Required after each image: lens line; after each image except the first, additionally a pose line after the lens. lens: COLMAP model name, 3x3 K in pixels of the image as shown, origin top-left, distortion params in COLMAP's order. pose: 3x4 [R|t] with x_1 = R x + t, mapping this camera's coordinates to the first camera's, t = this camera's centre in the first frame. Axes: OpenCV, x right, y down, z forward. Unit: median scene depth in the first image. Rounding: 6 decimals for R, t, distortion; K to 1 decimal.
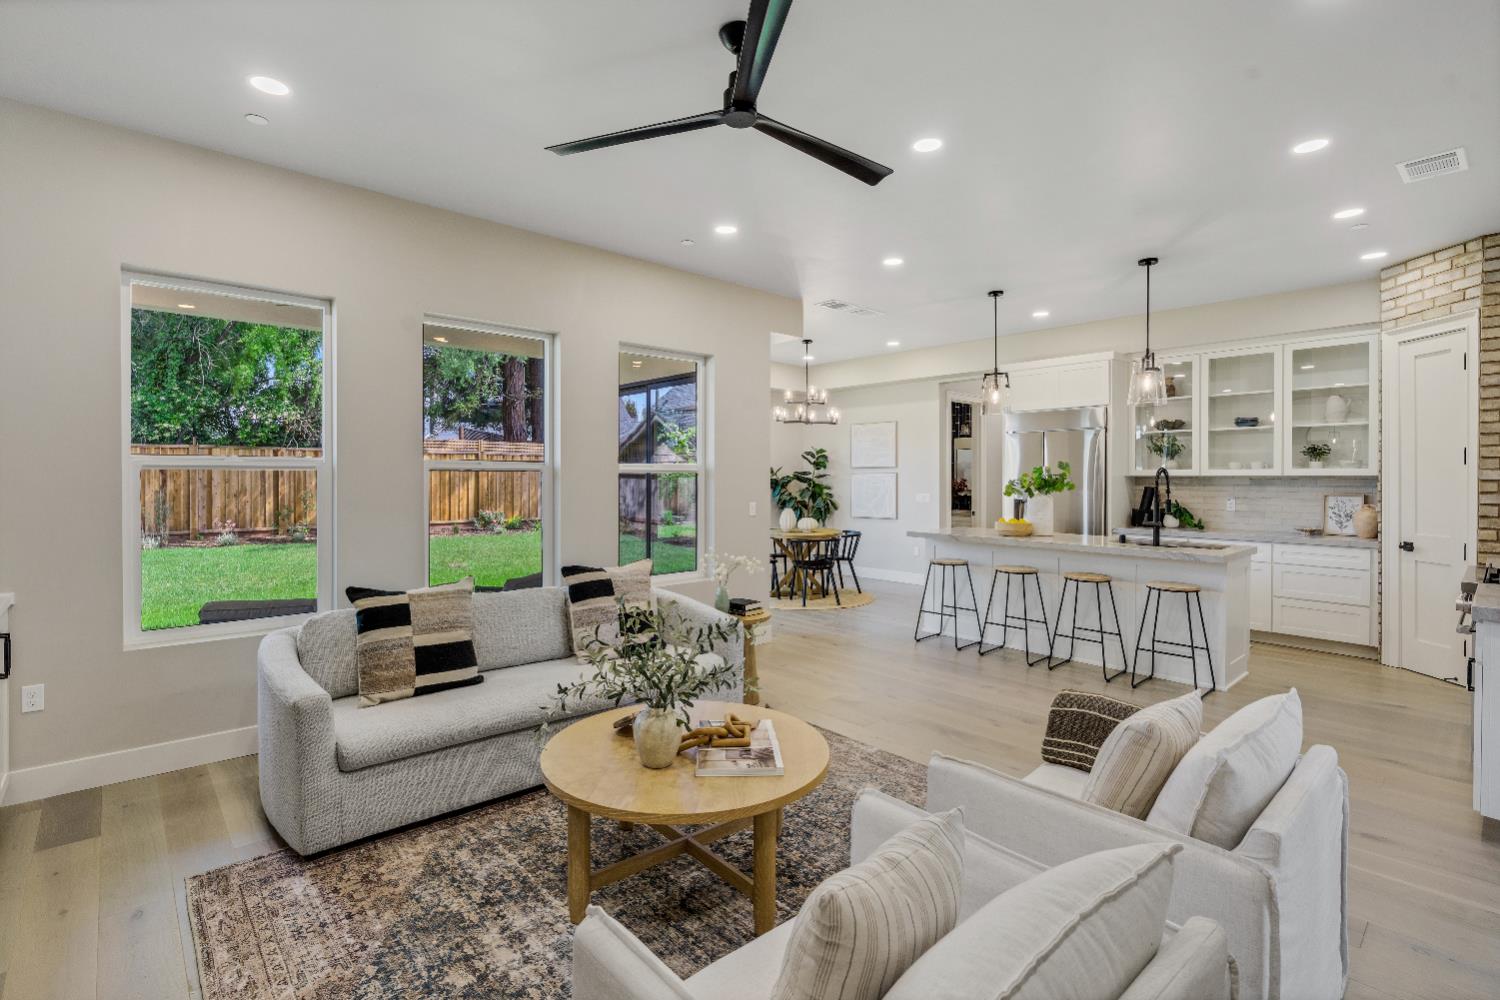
lens RADIAL K [[703.1, 0, 751.0], [0, 703.1, 481.2], [0, 0, 1]] dist [0.000703, -0.000091]
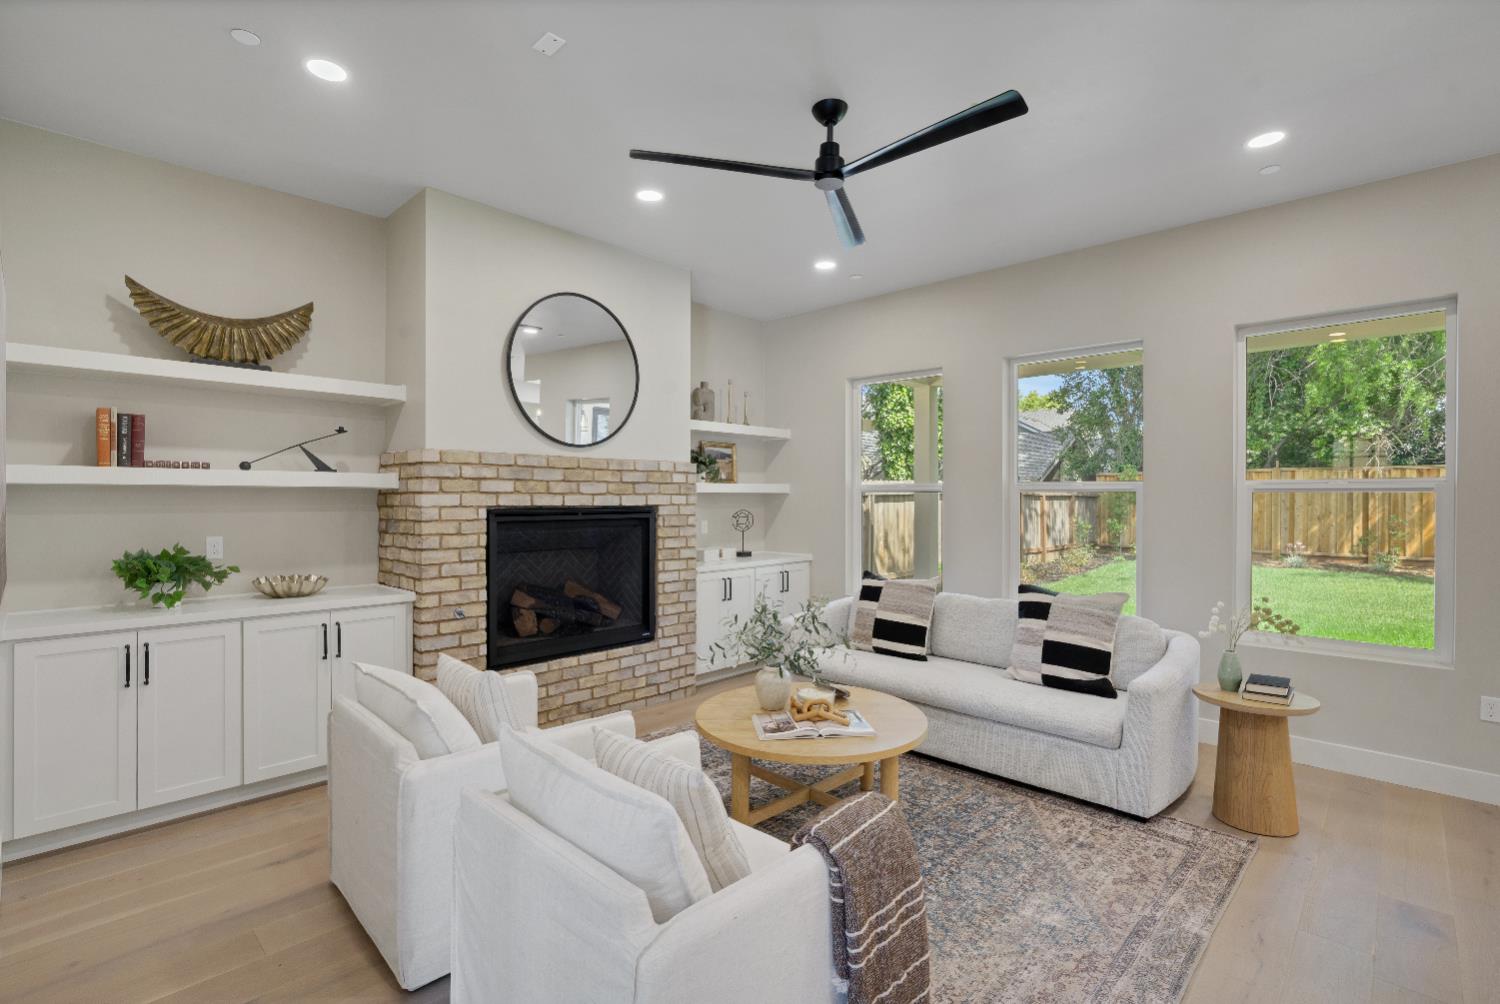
lens RADIAL K [[702.1, 0, 729.3], [0, 702.1, 498.0], [0, 0, 1]] dist [-0.004242, -0.000047]
pose [[0.054858, -0.001405, -0.998493, 0.481572], [-0.007816, 0.999968, -0.001837, 0.001637], [0.998464, 0.007905, 0.054845, 0.338560]]
